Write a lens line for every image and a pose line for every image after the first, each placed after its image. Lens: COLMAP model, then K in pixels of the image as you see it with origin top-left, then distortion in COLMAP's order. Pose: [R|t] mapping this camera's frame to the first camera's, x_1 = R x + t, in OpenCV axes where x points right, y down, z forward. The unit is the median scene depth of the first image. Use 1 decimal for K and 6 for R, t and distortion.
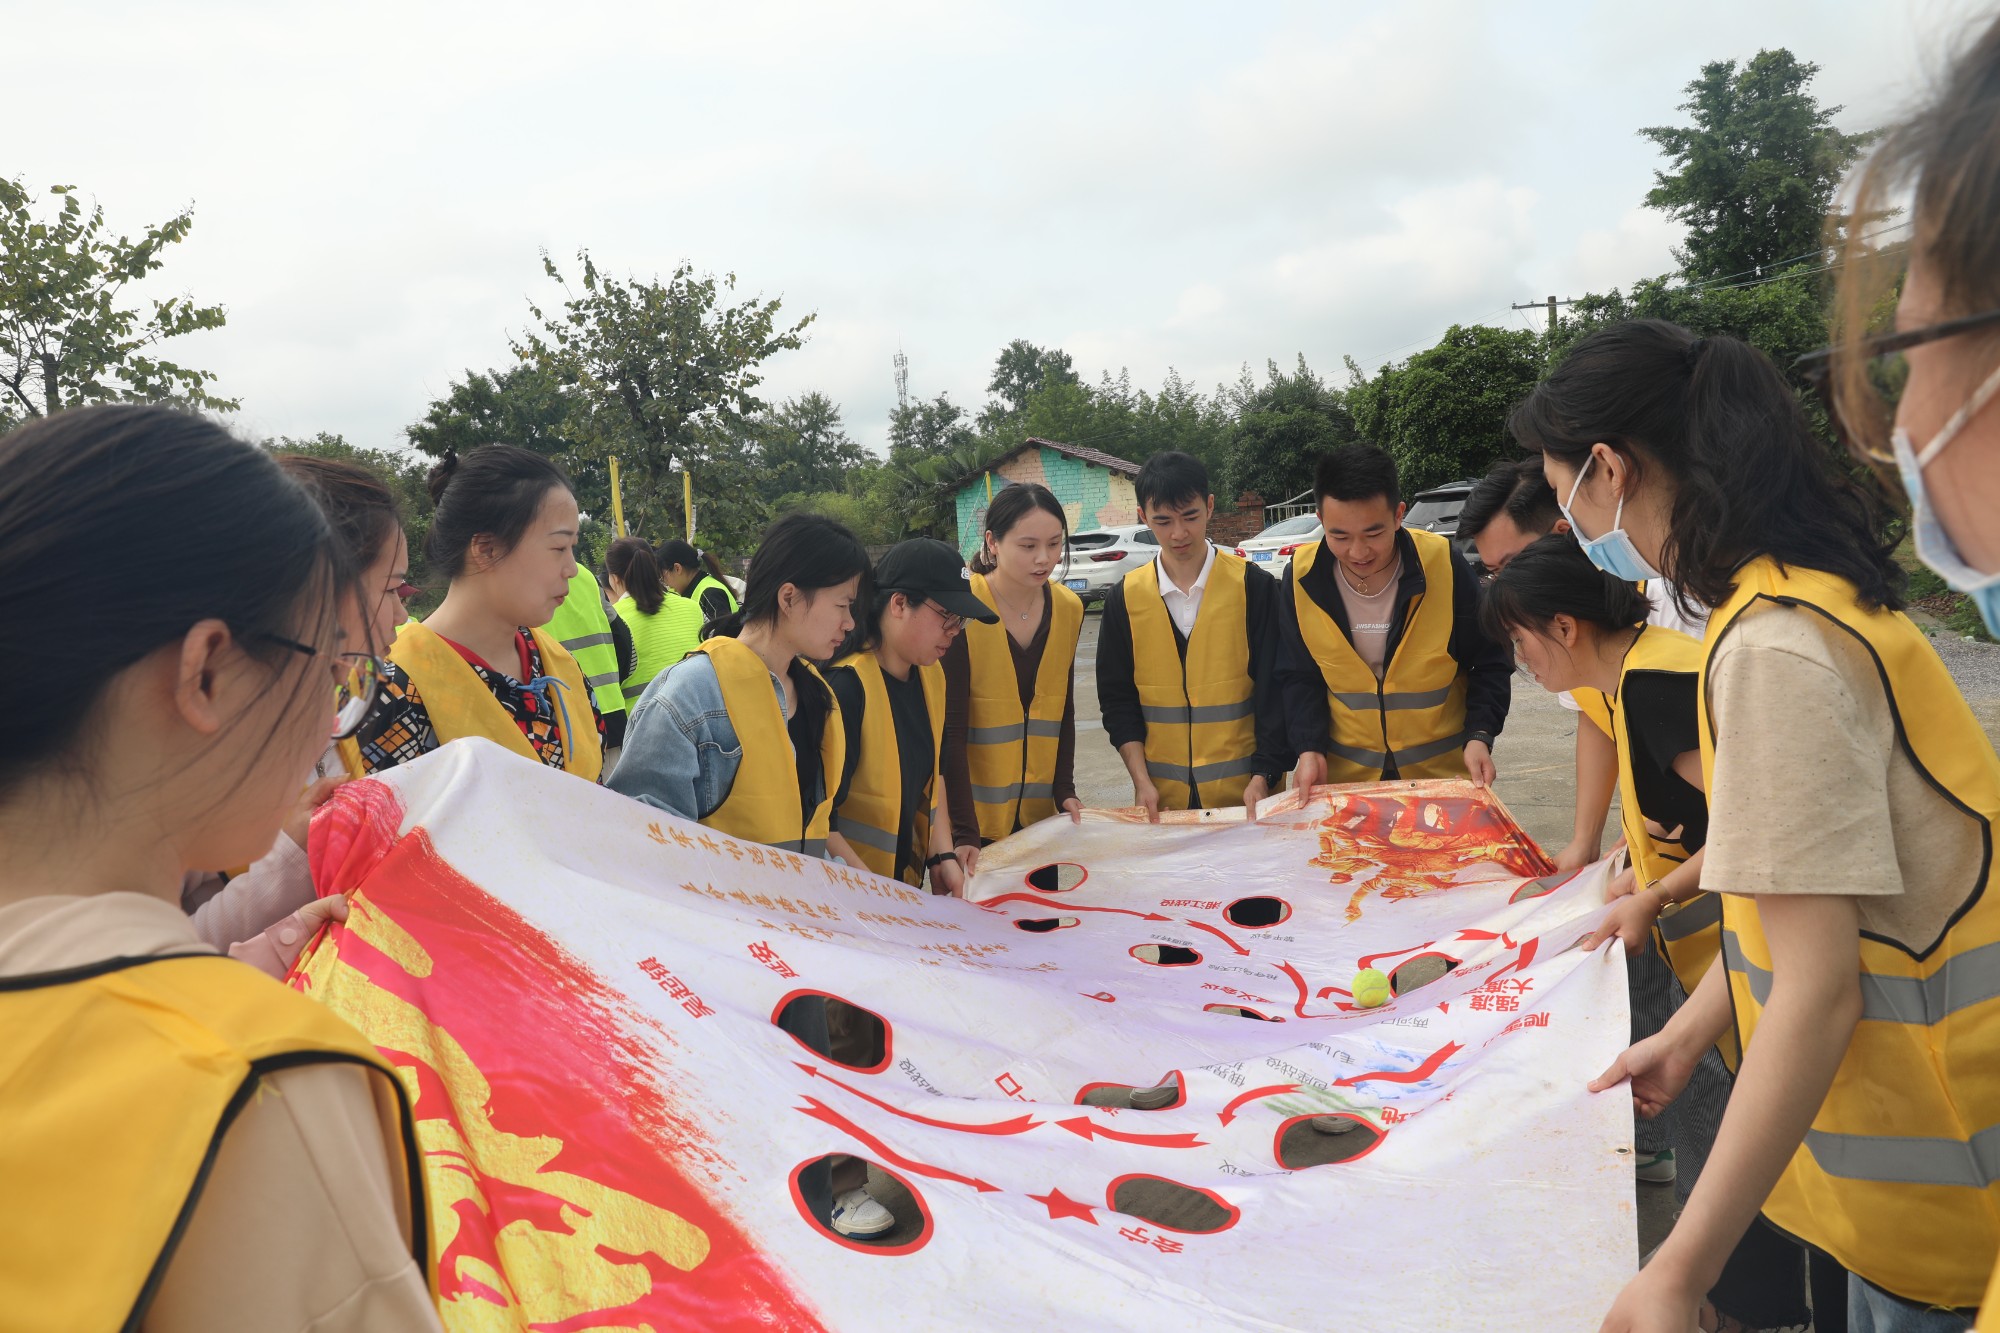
lens RADIAL K [[1351.5, 0, 1000.0], [0, 1351.5, 666.5], [0, 0, 1]] dist [-0.113192, 0.106003]
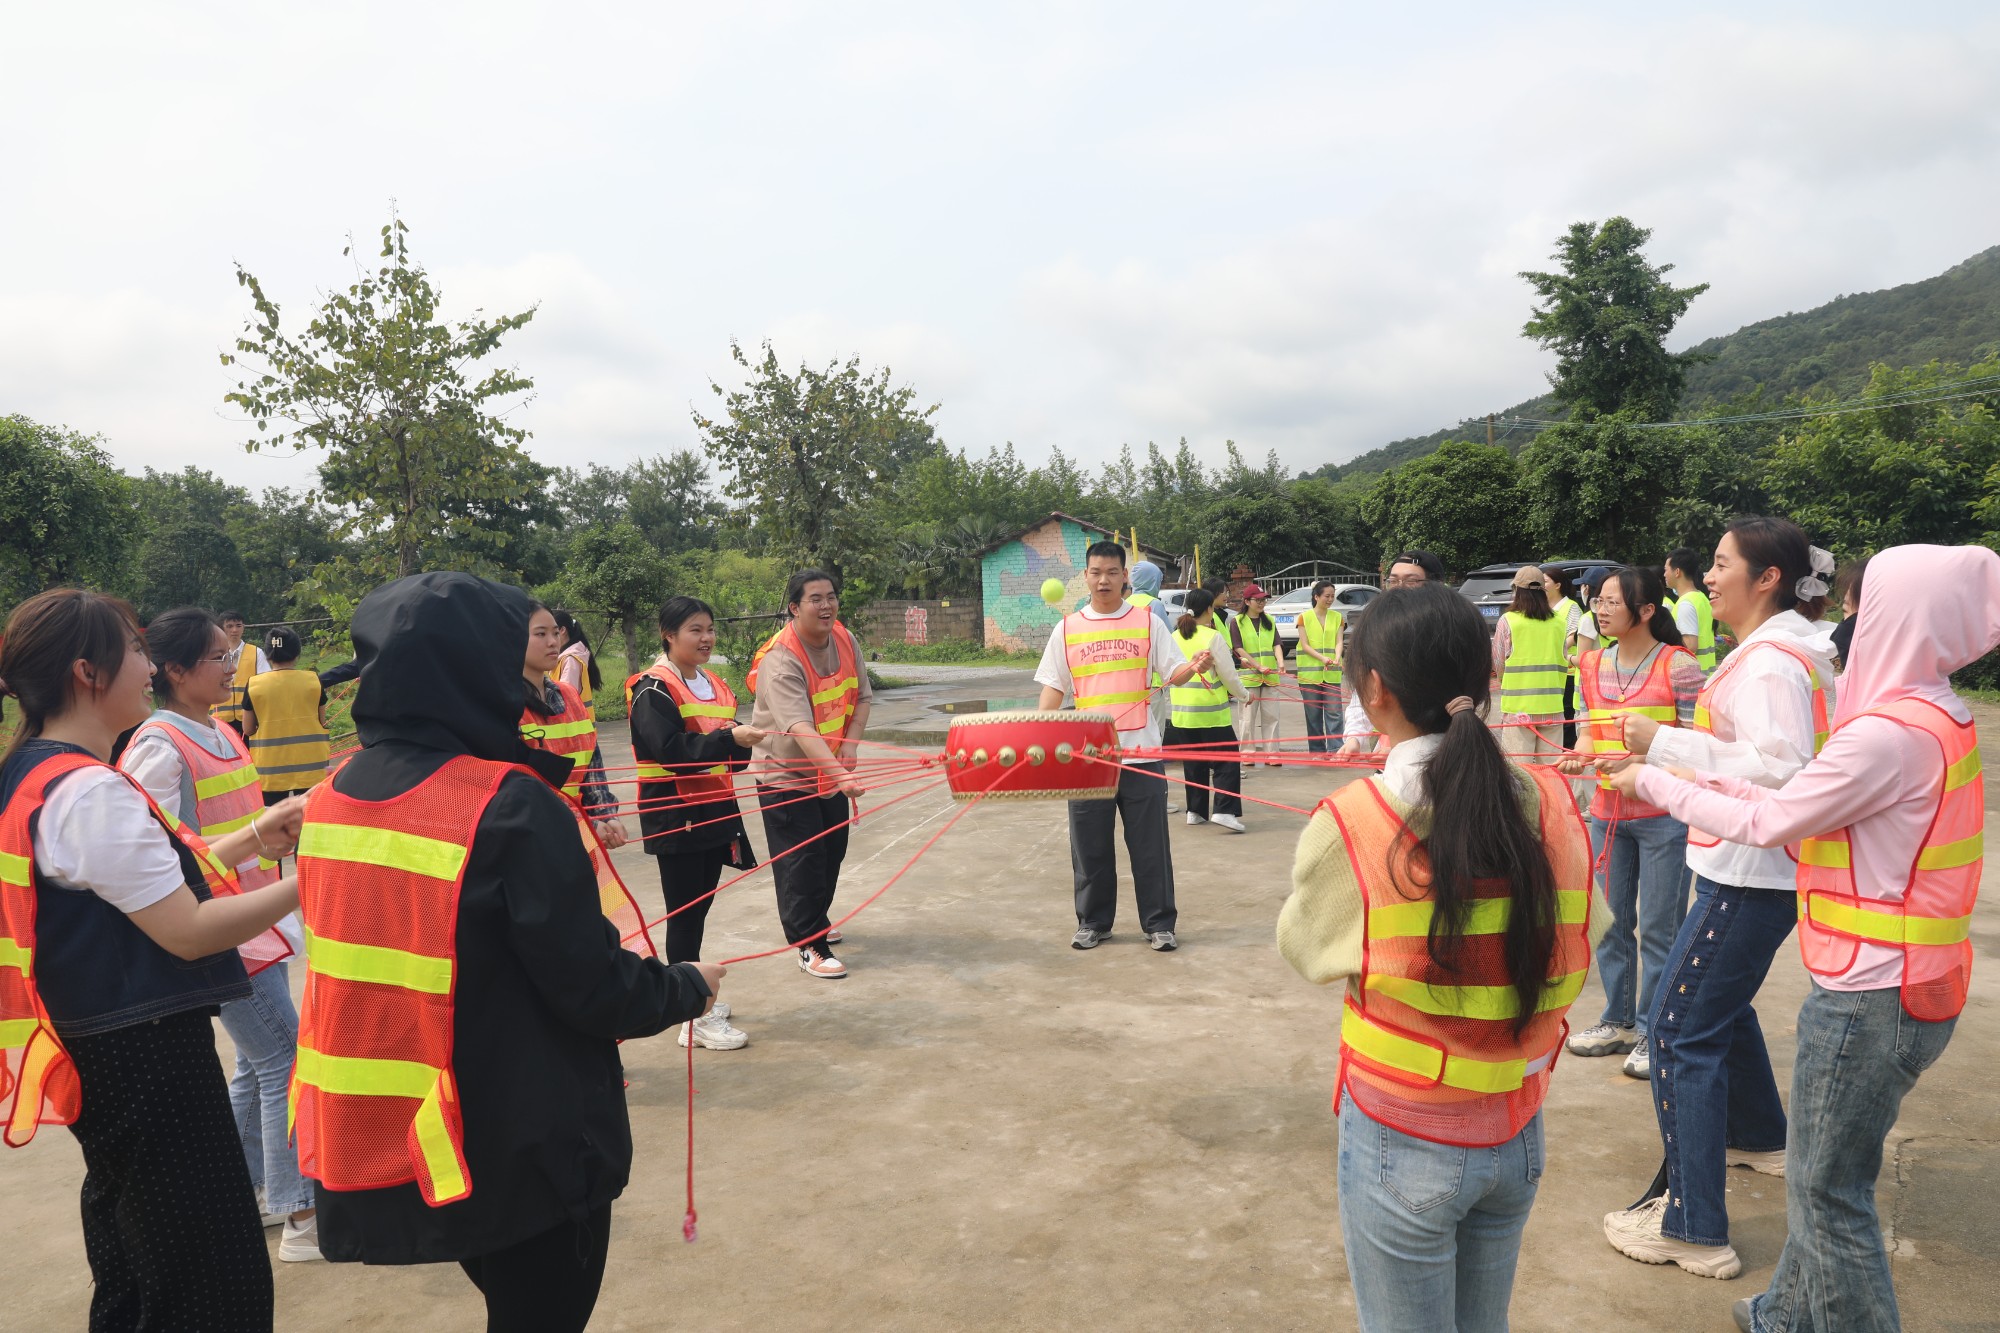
lens RADIAL K [[1351.5, 0, 1000.0], [0, 1351.5, 666.5], [0, 0, 1]] dist [-0.113192, 0.106003]
pose [[0.989607, 0.026742, 0.141293, -0.138859], [-0.019883, 0.998564, -0.049740, 0.016055], [-0.142421, 0.046414, 0.988717, -0.100337]]
